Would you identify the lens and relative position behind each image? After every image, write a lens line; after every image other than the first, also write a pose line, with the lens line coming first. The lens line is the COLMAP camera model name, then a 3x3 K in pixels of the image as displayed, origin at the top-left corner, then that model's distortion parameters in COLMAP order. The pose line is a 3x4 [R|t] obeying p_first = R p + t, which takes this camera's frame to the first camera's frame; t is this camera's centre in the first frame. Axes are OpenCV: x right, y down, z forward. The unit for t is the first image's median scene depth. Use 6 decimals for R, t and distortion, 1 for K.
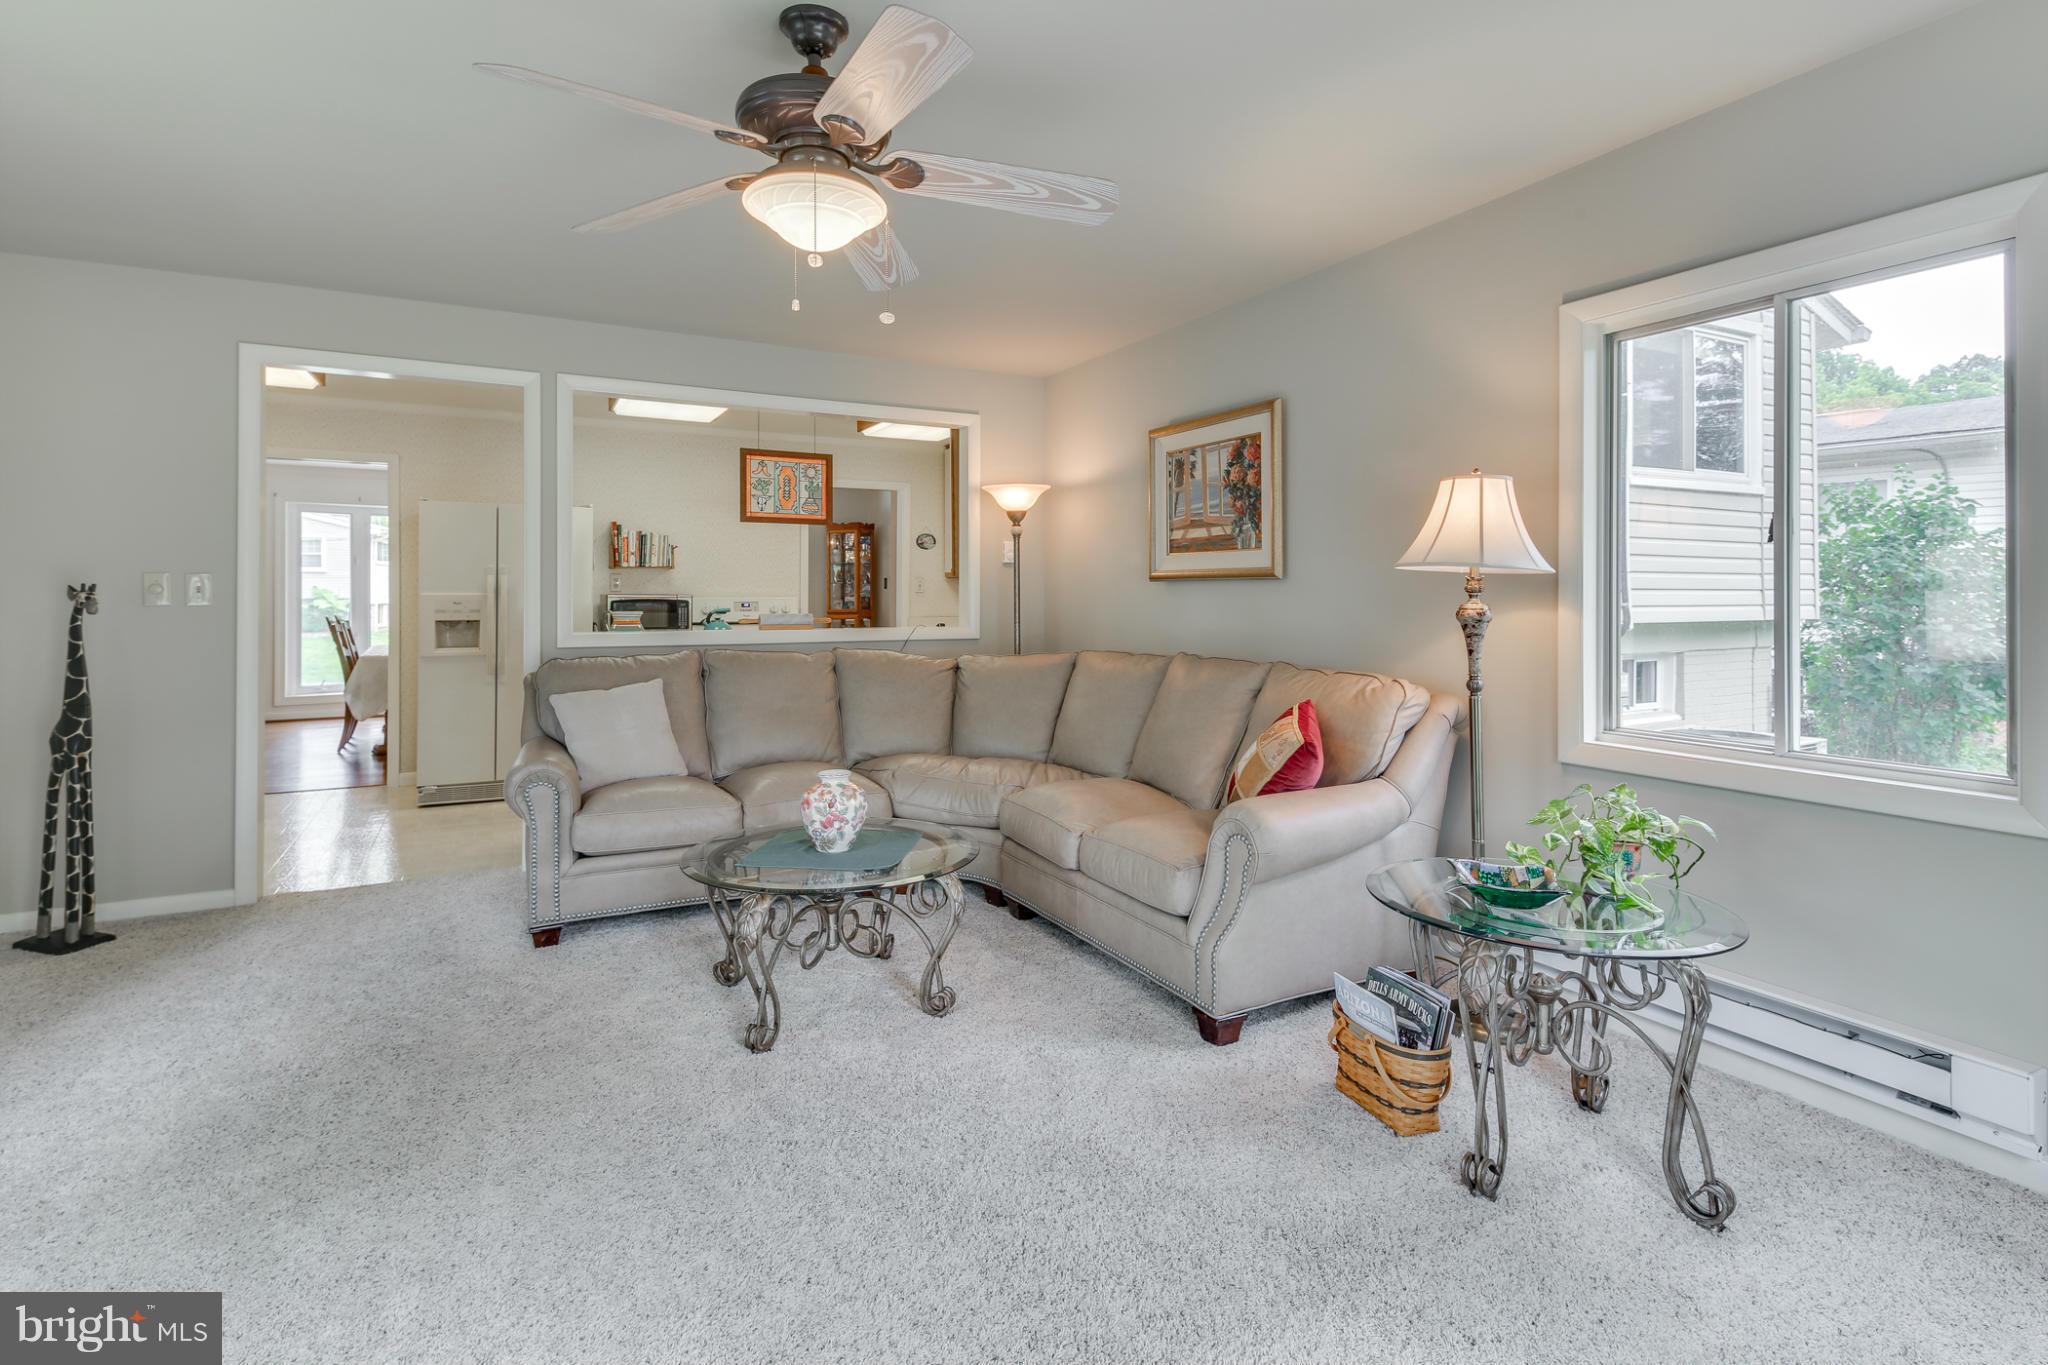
lens RADIAL K [[986.7, 0, 1020.8], [0, 986.7, 588.1], [0, 0, 1]] dist [0.036085, -0.013333]
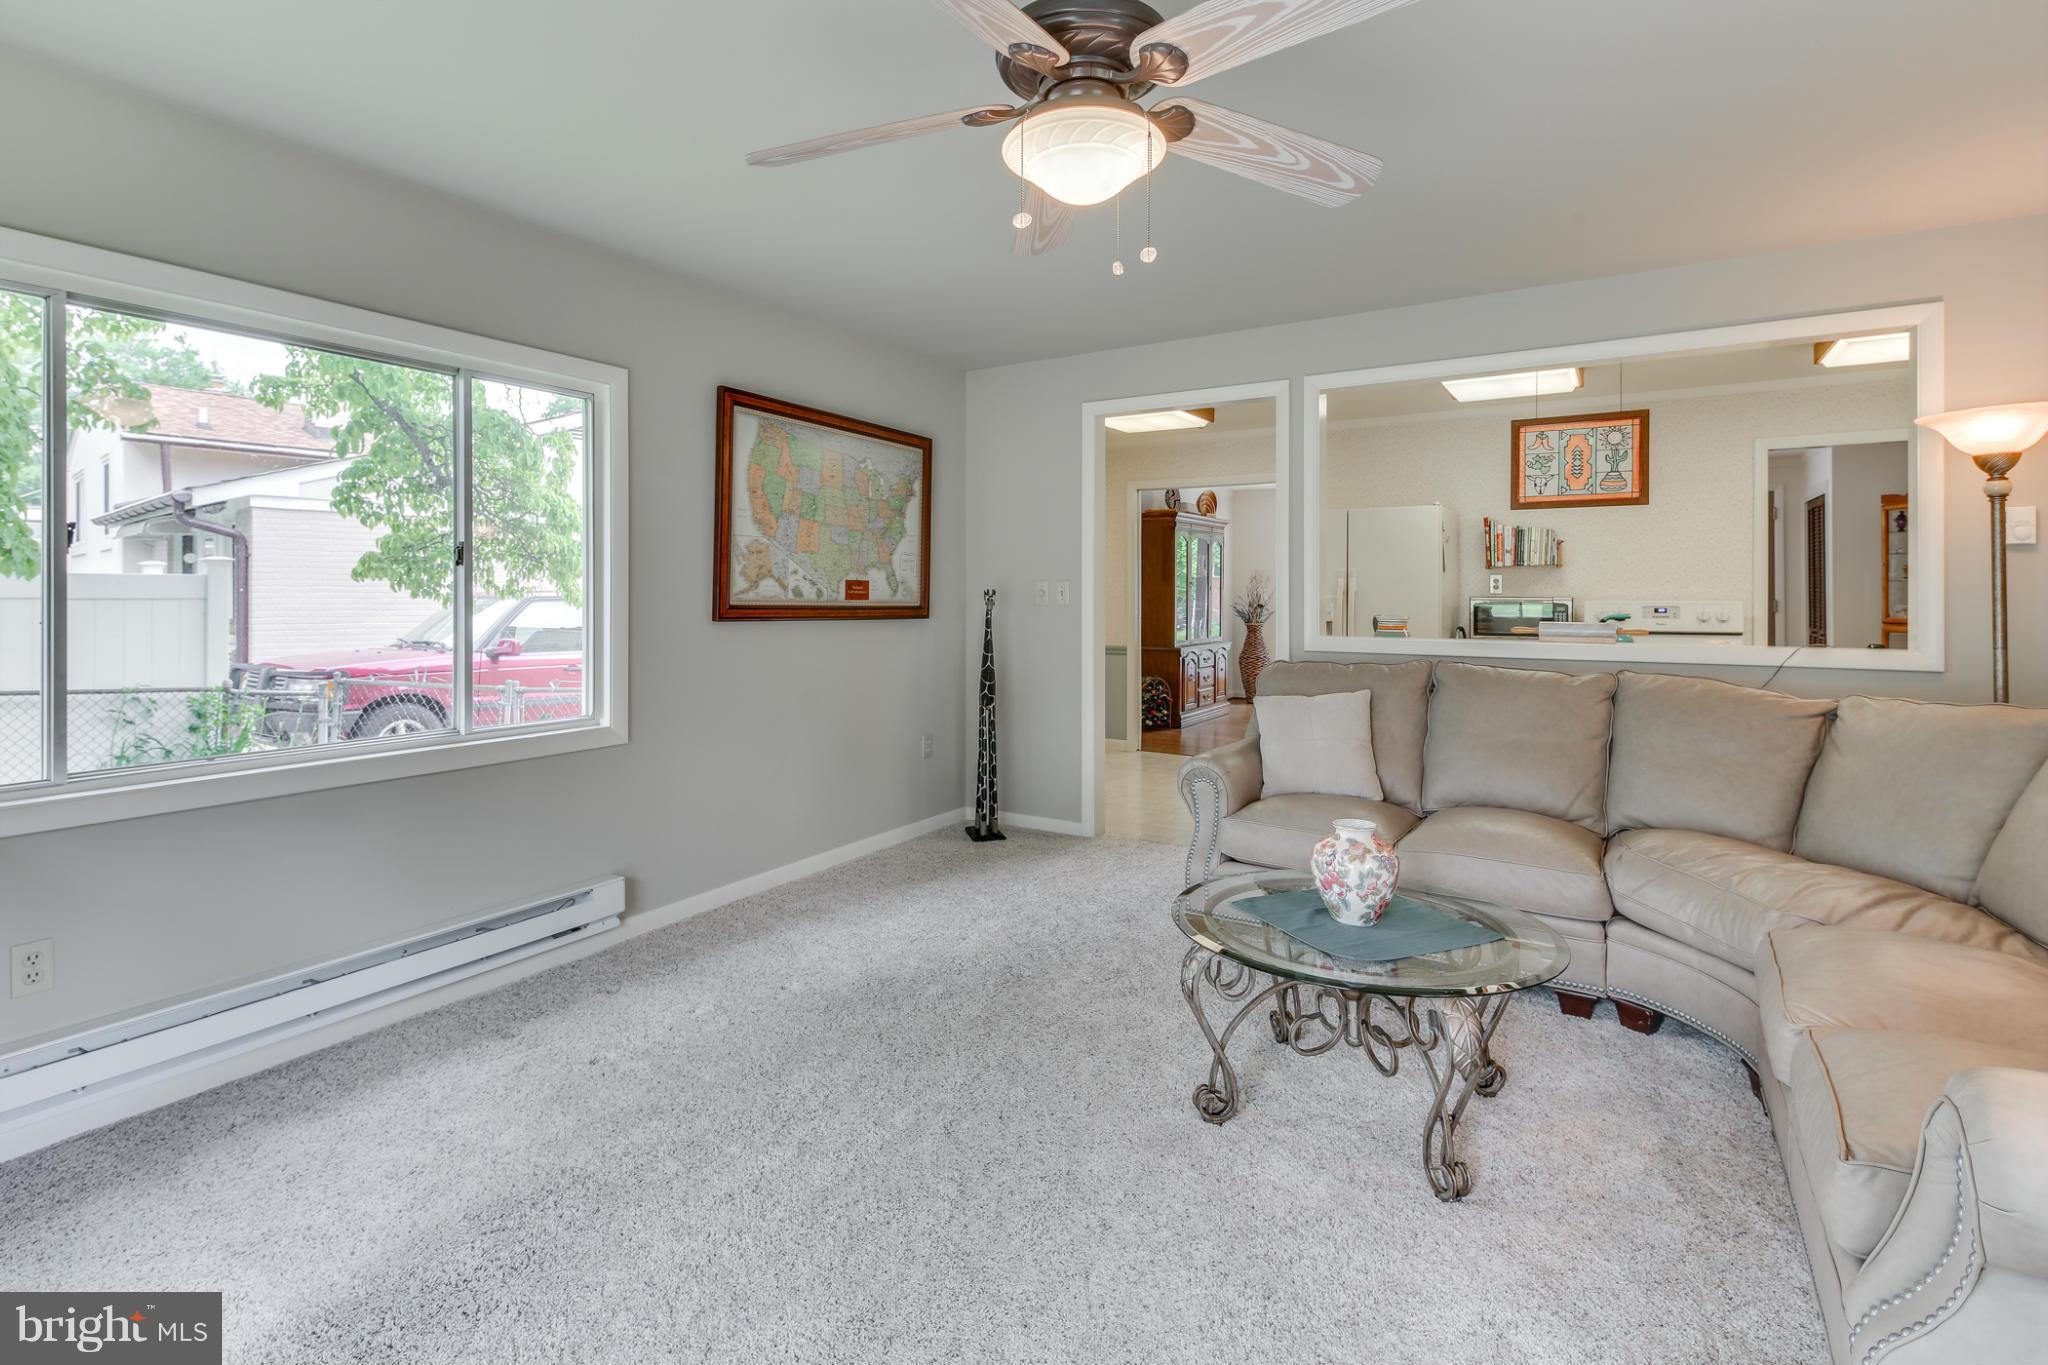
lens RADIAL K [[986.7, 0, 1020.8], [0, 986.7, 588.1], [0, 0, 1]] dist [0.036085, -0.013333]
pose [[0.506922, -0.004910, -0.861978, 0.258707], [0.004686, 0.999985, -0.002940, -0.001243], [0.861979, -0.002549, 0.506937, 0.258091]]
